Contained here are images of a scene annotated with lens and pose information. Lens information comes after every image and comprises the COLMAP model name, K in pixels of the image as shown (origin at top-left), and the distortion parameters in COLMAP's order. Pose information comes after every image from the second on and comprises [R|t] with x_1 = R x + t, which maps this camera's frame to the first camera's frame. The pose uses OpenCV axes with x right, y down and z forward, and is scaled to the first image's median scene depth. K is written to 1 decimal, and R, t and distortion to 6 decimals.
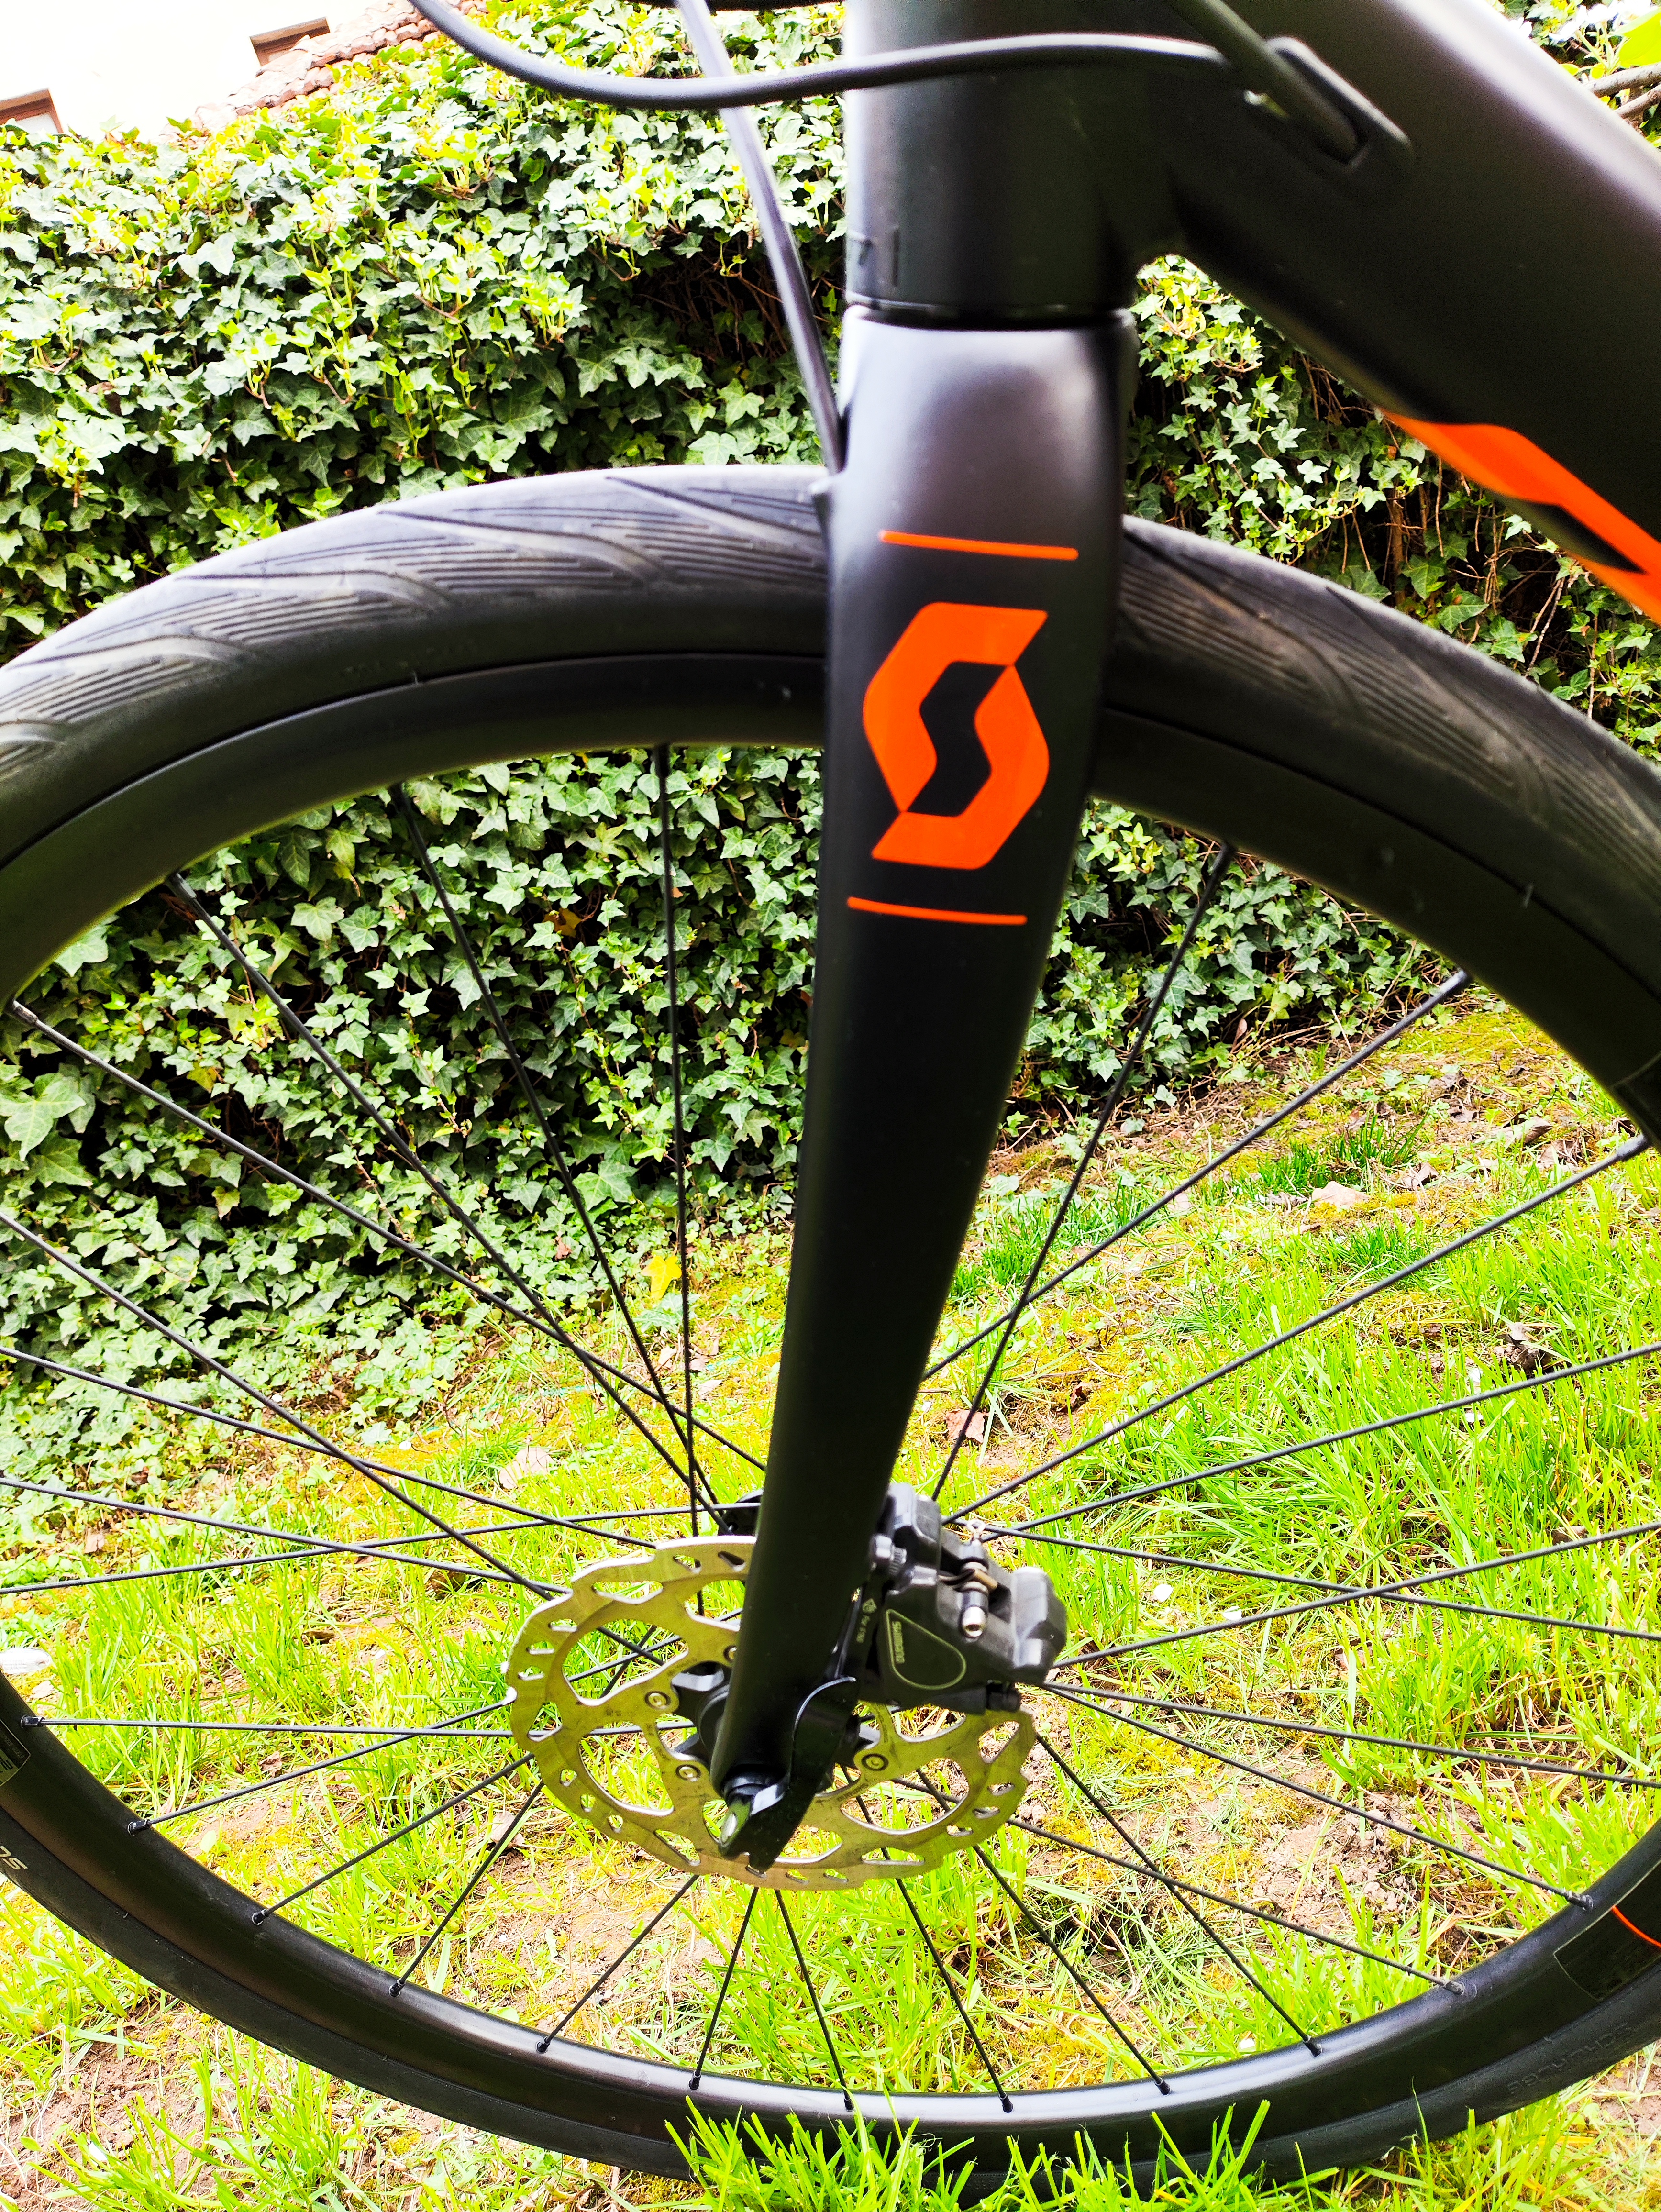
lens RADIAL K [[1646.2, 0, 803.2], [0, 1646.2, 1063.7], [0, 0, 1]] dist [-0.019774, -0.002734]
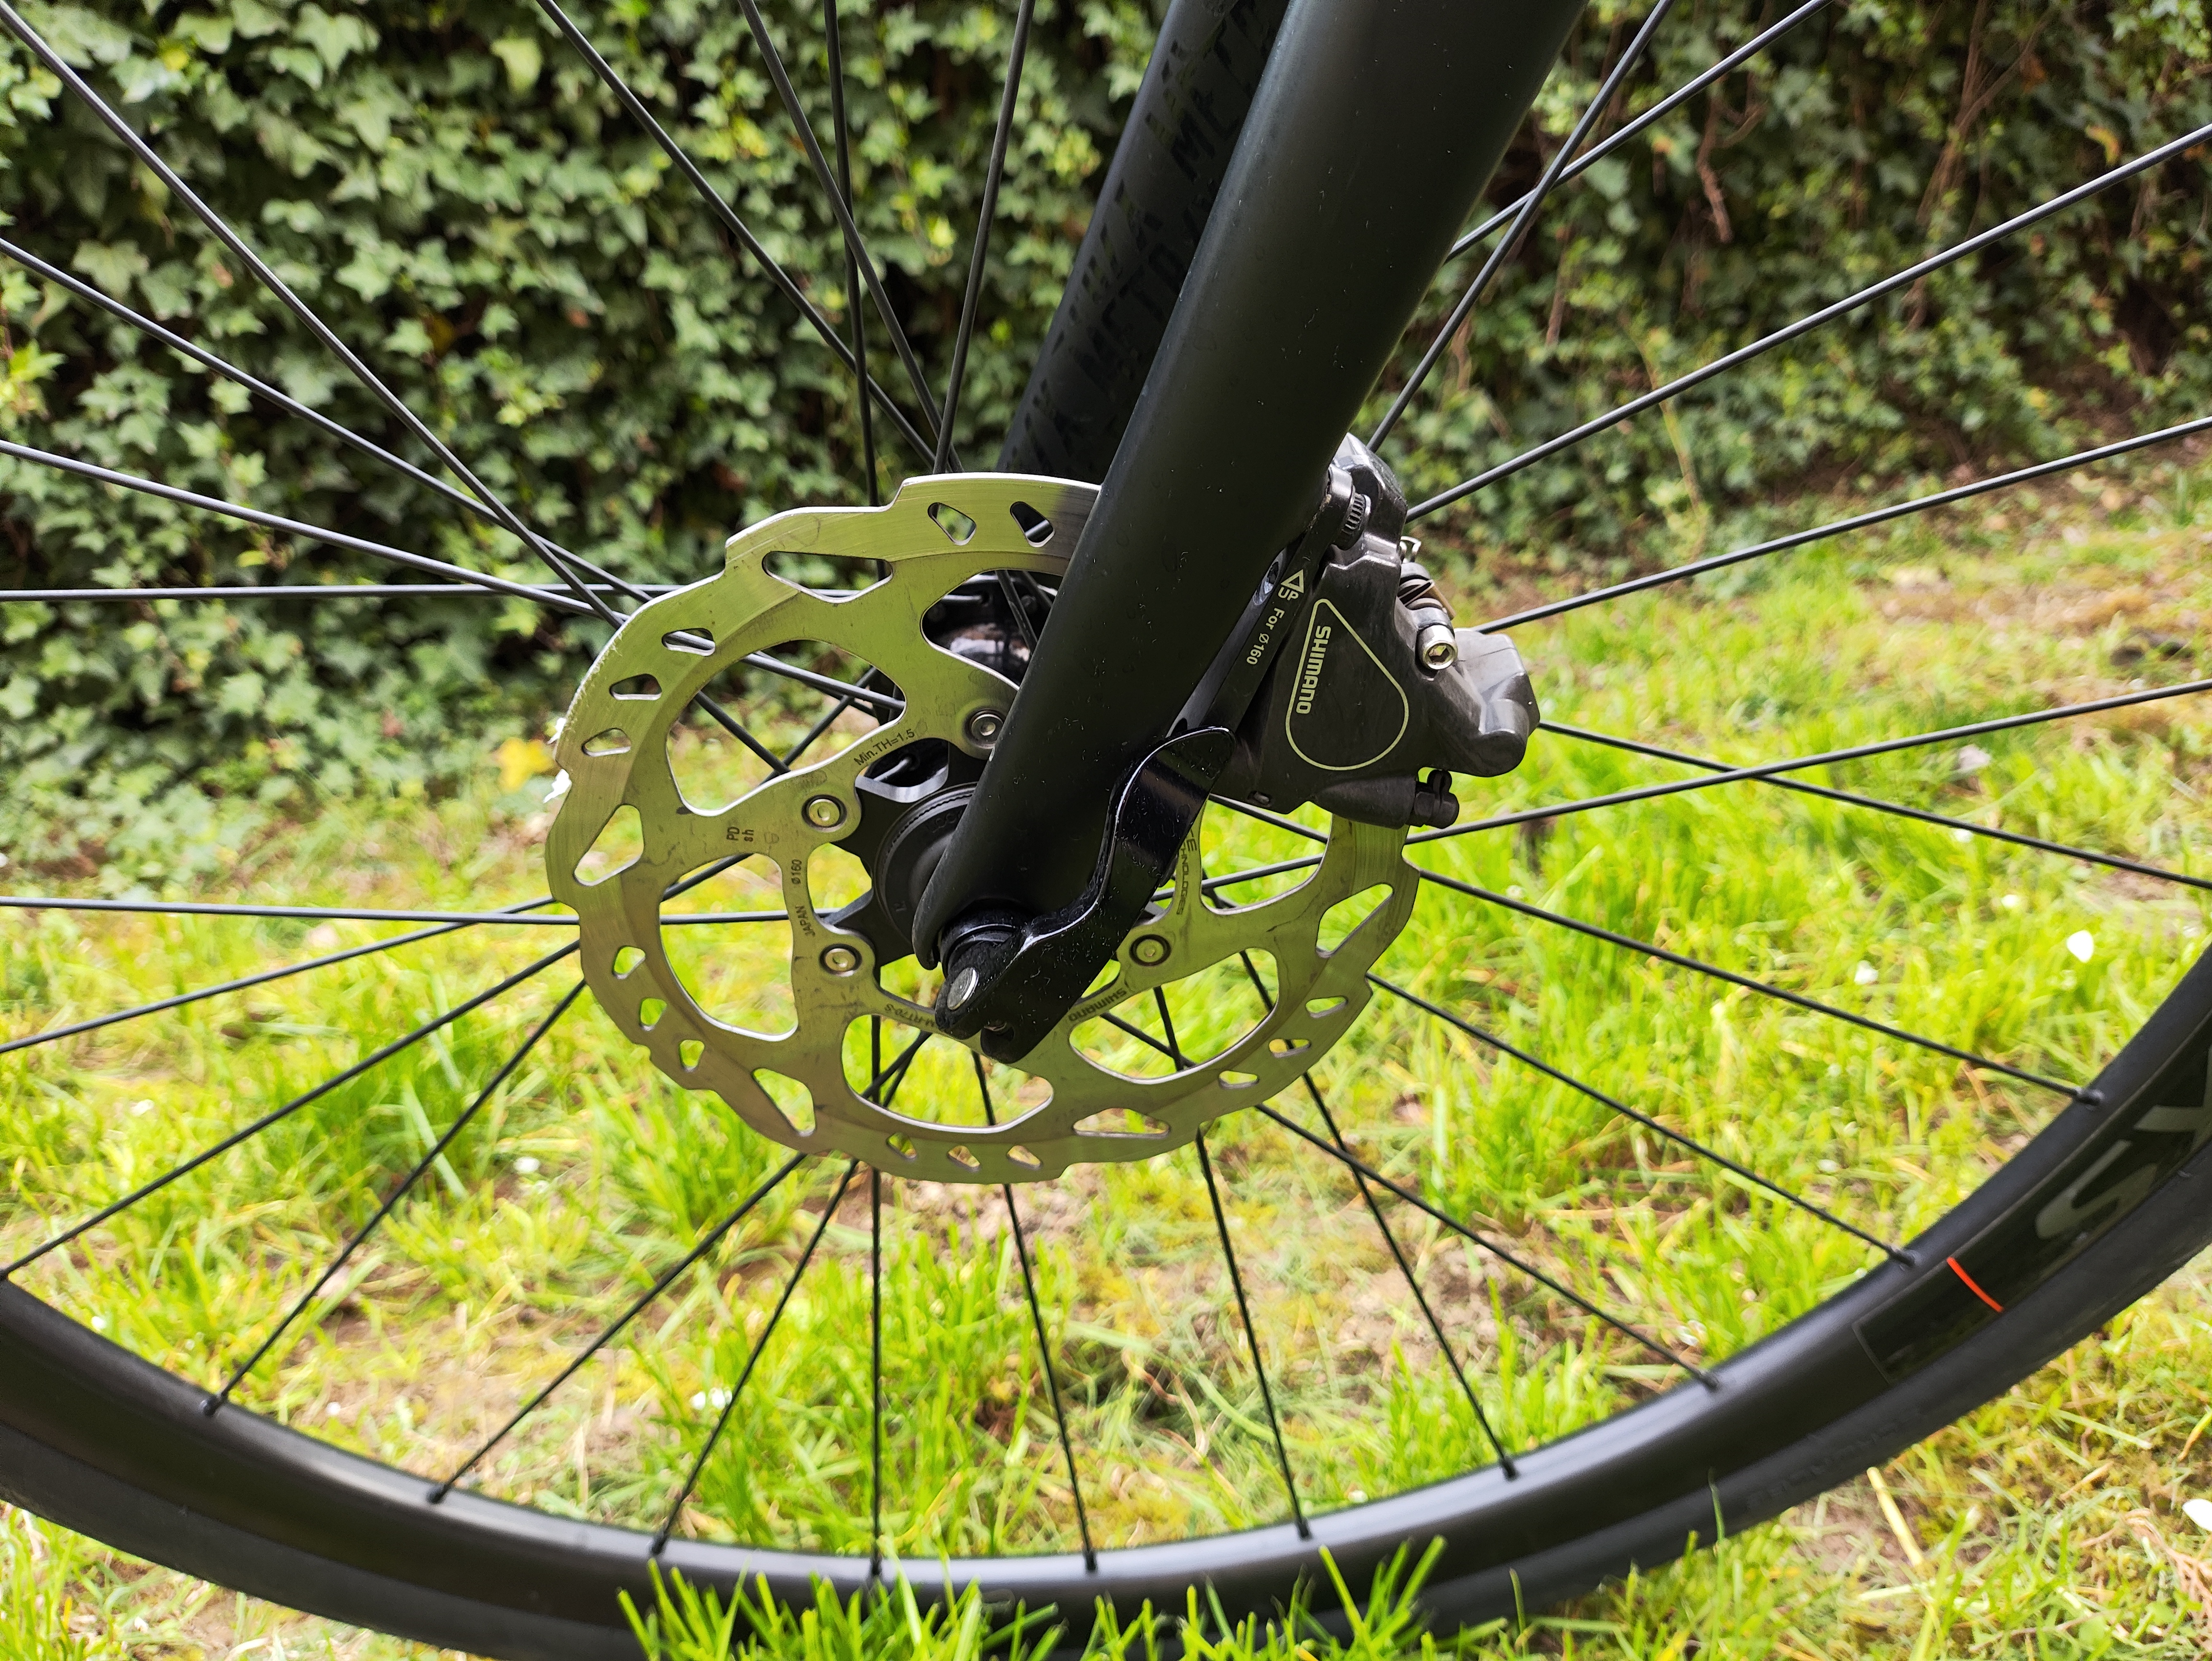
lens RADIAL K [[1646.2, 0, 1091.1], [0, 1646.2, 842.6], [0, 0, 1]] dist [-0.019774, -0.002734]
pose [[0.953305, 0.102669, 0.284023, -0.040108], [-0.123242, 0.990824, 0.055488, 0.086112], [-0.275719, -0.087901, 0.957211, 0.098162]]
